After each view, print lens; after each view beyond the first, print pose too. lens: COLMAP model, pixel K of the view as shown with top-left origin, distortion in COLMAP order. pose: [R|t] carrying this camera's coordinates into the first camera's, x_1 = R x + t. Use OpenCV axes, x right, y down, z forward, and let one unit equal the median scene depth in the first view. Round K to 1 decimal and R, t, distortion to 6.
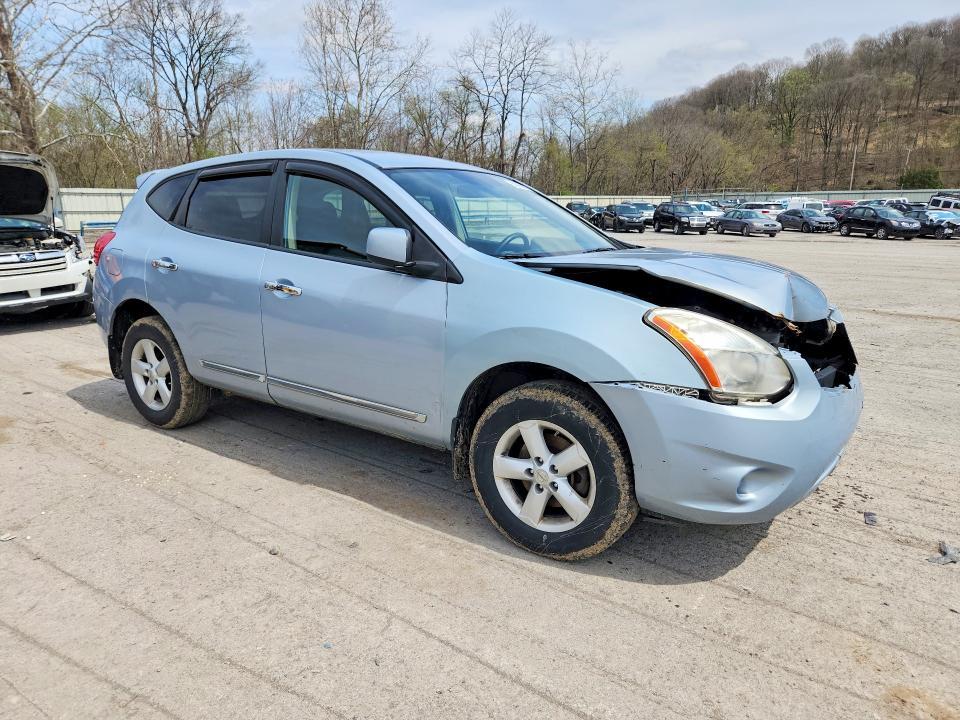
lens RADIAL K [[634.1, 0, 471.9], [0, 634.1, 361.9], [0, 0, 1]] dist [0.046313, -0.043380]
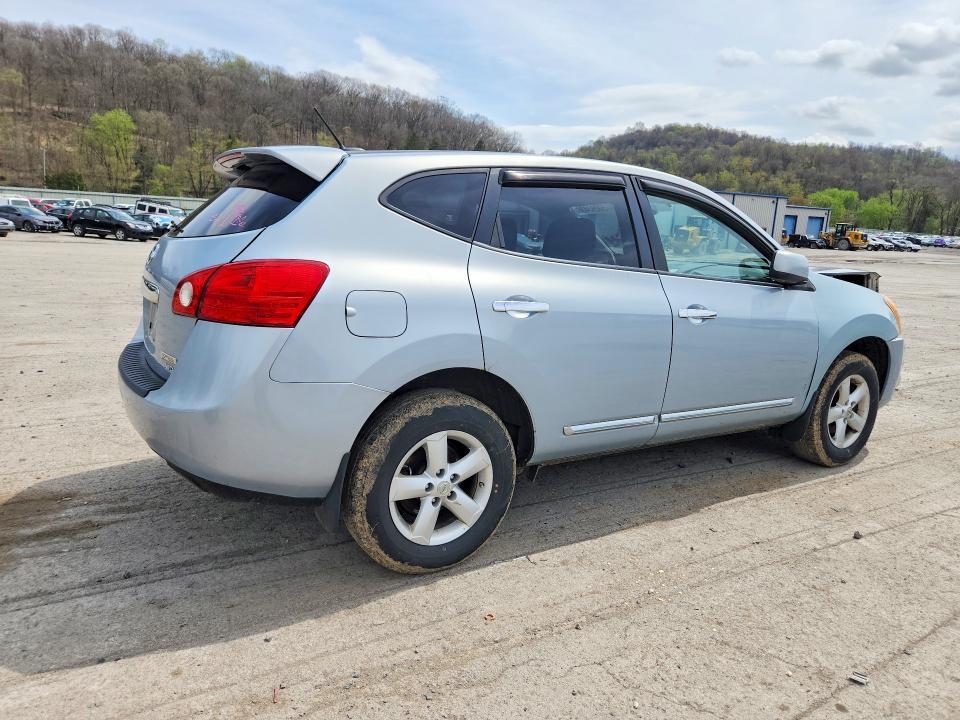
lens RADIAL K [[639.9, 0, 449.7], [0, 639.9, 357.5], [0, 0, 1]] dist [0.060794, -0.057514]
pose [[0.413637, -0.160042, 0.896265, -0.118613], [0.165756, 0.981214, 0.098712, -0.018818], [-0.895226, 0.107730, 0.432394, 0.081828]]
